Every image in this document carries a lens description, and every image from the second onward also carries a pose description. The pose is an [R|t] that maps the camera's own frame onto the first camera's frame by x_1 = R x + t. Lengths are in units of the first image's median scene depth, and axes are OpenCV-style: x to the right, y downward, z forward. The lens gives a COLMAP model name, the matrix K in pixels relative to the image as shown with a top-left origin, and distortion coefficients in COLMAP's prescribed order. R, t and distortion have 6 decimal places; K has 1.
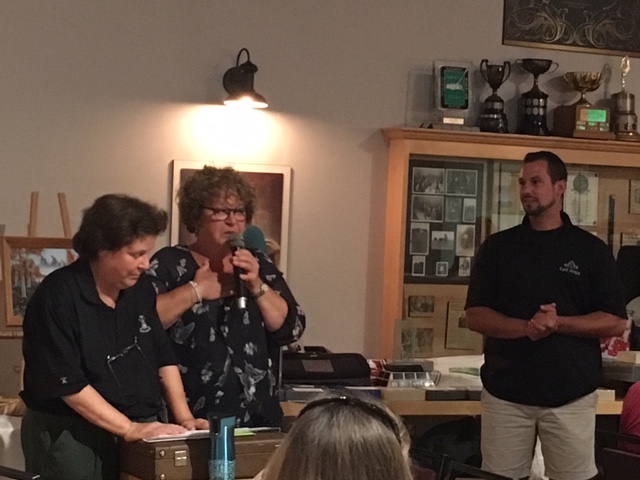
lens RADIAL K [[1607.1, 0, 320.0], [0, 1607.1, 240.0], [0, 0, 1]] dist [0.007025, 0.201135]
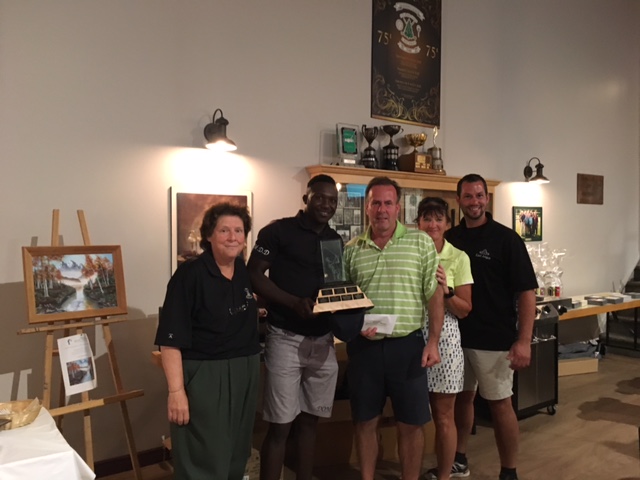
lens RADIAL K [[532.7, 0, 320.0], [0, 532.7, 240.0], [0, 0, 1]] dist [0.052019, -0.014365]
pose [[0.982801, -0.038474, 0.180613, -0.045312], [0.036265, 0.999222, 0.015515, -0.004655], [-0.181069, -0.008699, 0.983432, 0.470936]]
